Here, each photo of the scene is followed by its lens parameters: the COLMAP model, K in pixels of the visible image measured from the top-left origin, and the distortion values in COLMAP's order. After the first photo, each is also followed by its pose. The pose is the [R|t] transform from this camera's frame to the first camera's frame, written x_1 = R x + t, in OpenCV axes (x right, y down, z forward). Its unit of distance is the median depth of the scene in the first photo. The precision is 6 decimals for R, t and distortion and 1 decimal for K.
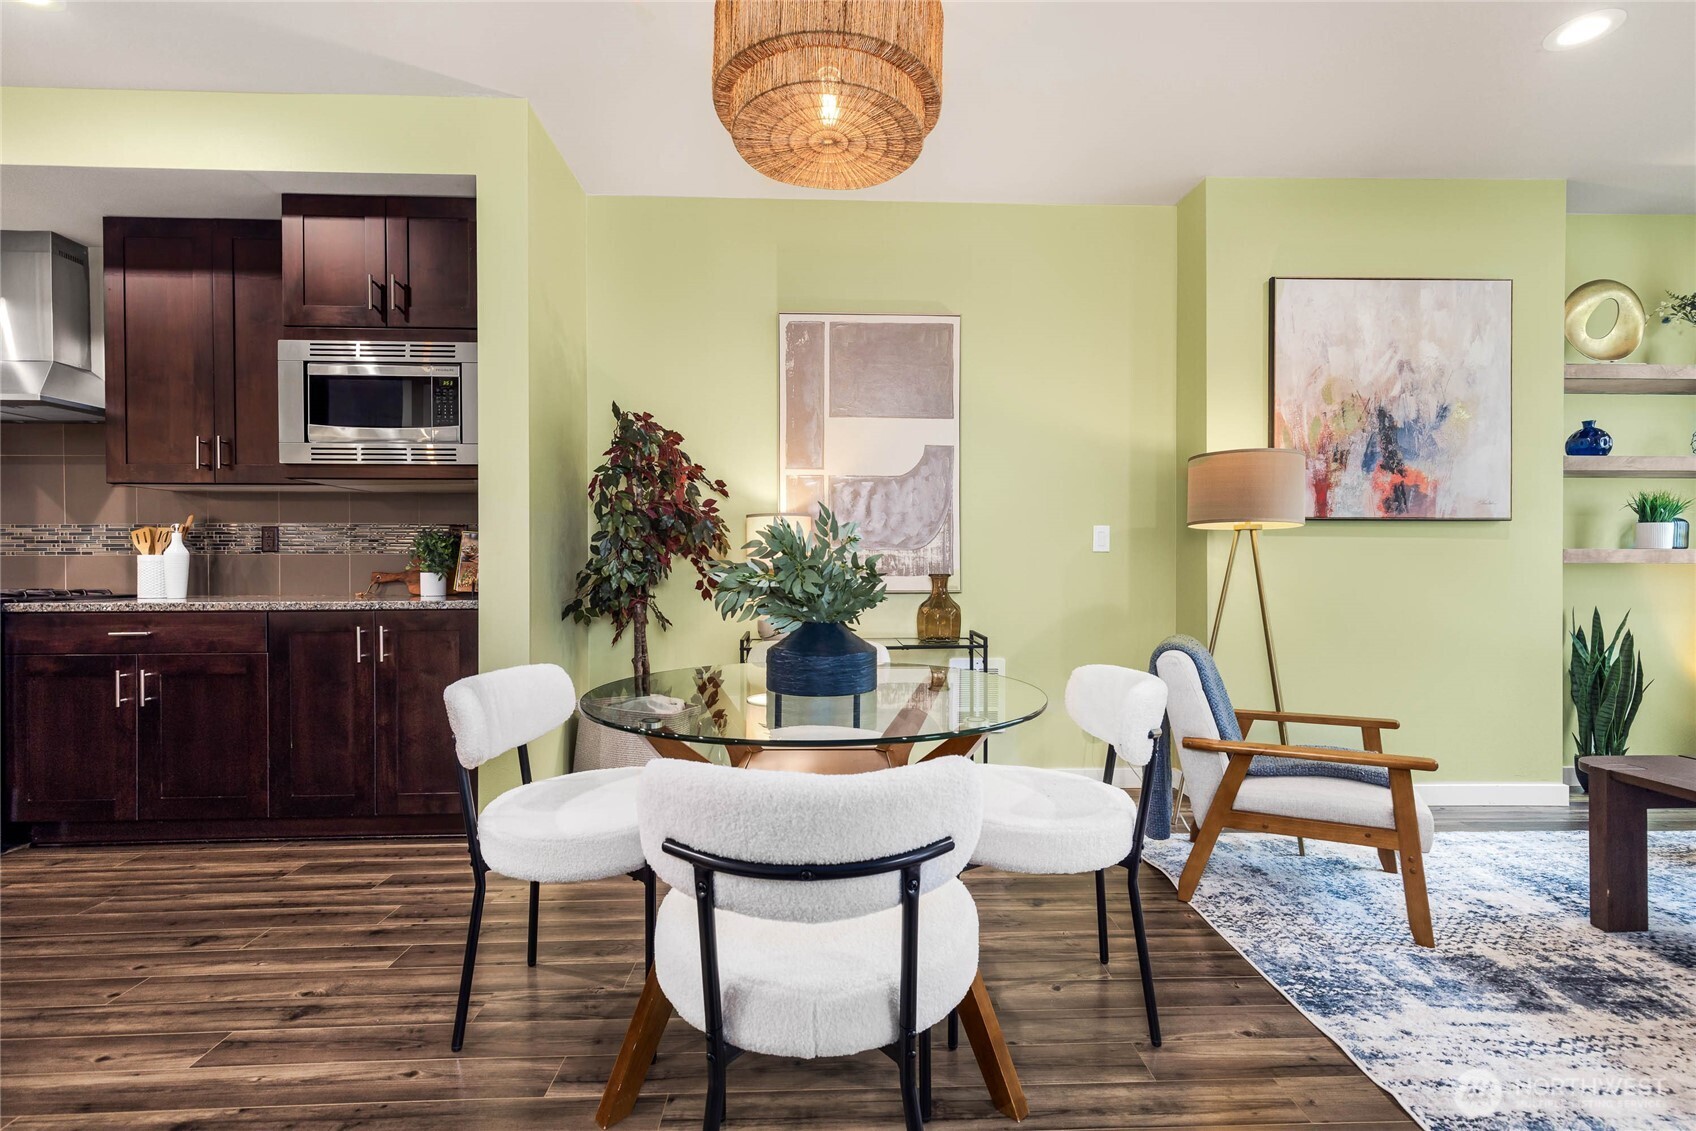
lens RADIAL K [[764.3, 0, 854.3], [0, 764.3, 569.9], [0, 0, 1]] dist [0.009668, -0.001579]
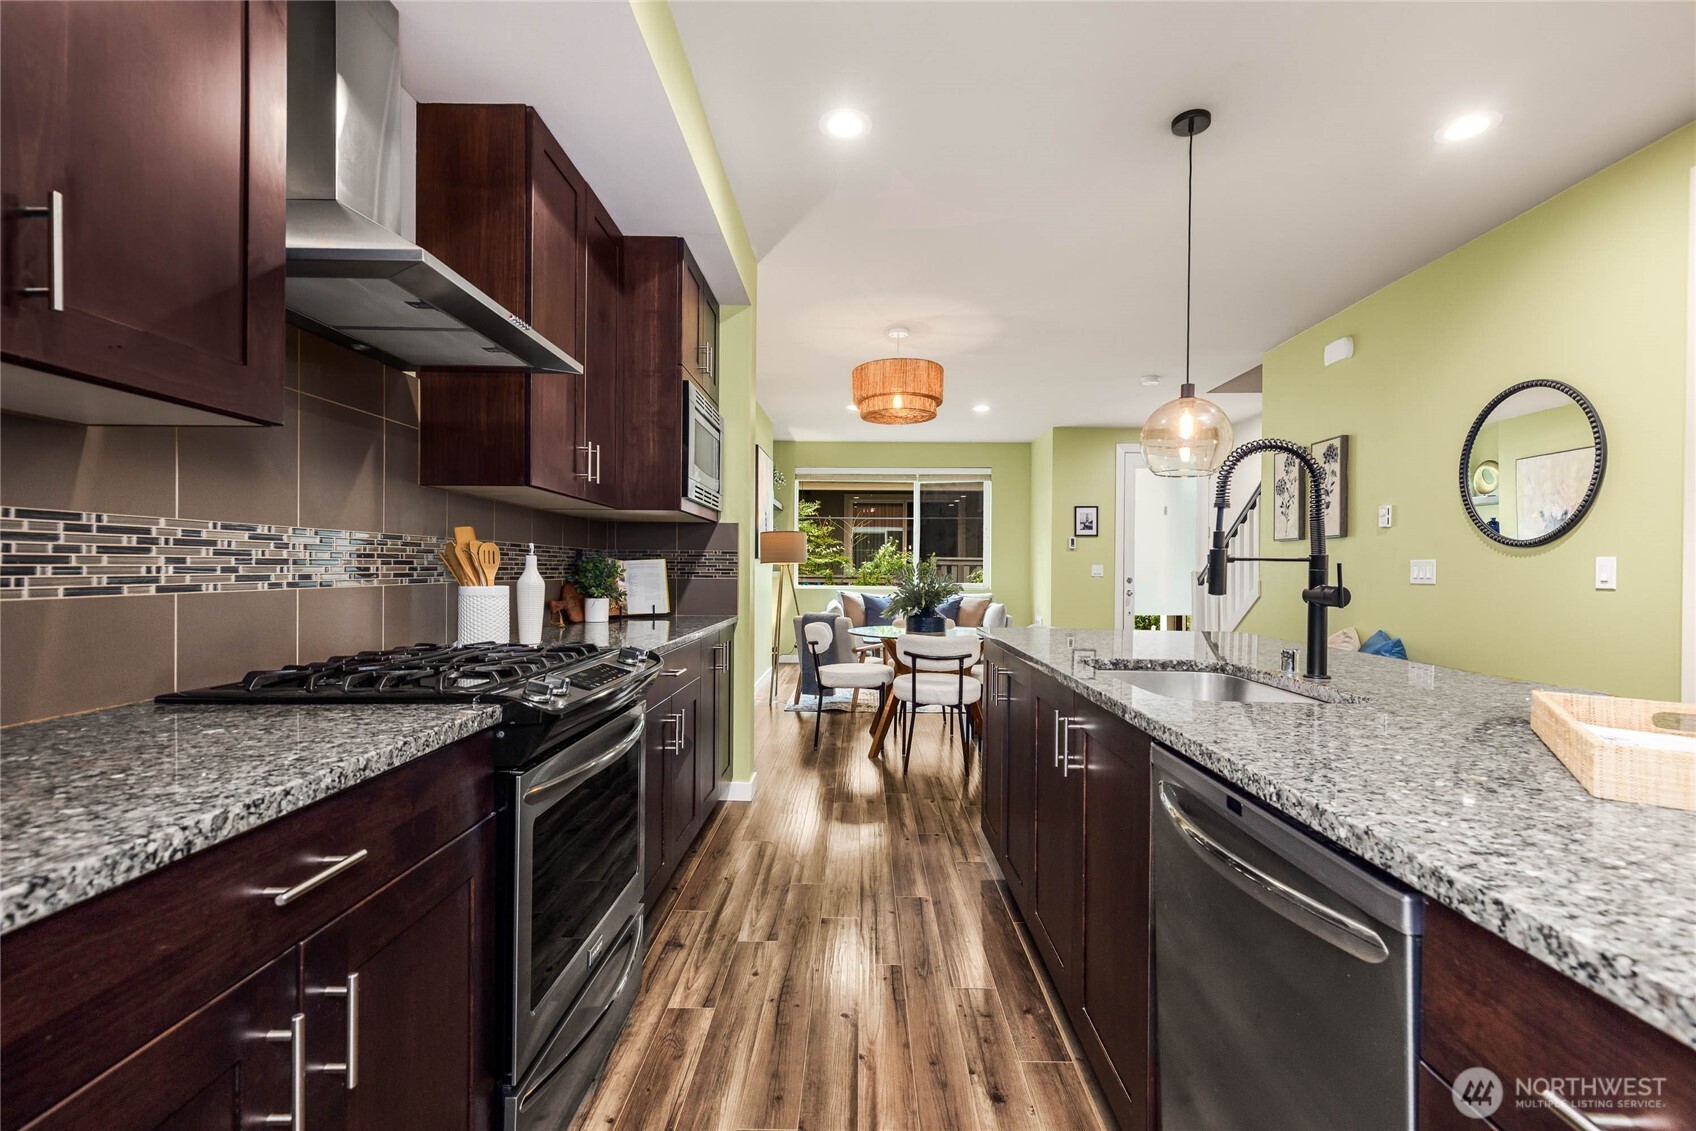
lens RADIAL K [[764.3, 0, 858.0], [0, 764.3, 577.9], [0, 0, 1]] dist [0.009668, -0.001579]
pose [[0.043597, -0.009647, 0.999003, -1.552612], [0.001190, 0.999953, 0.009604, -0.033224], [-0.999049, 0.000770, 0.043606, 0.628797]]
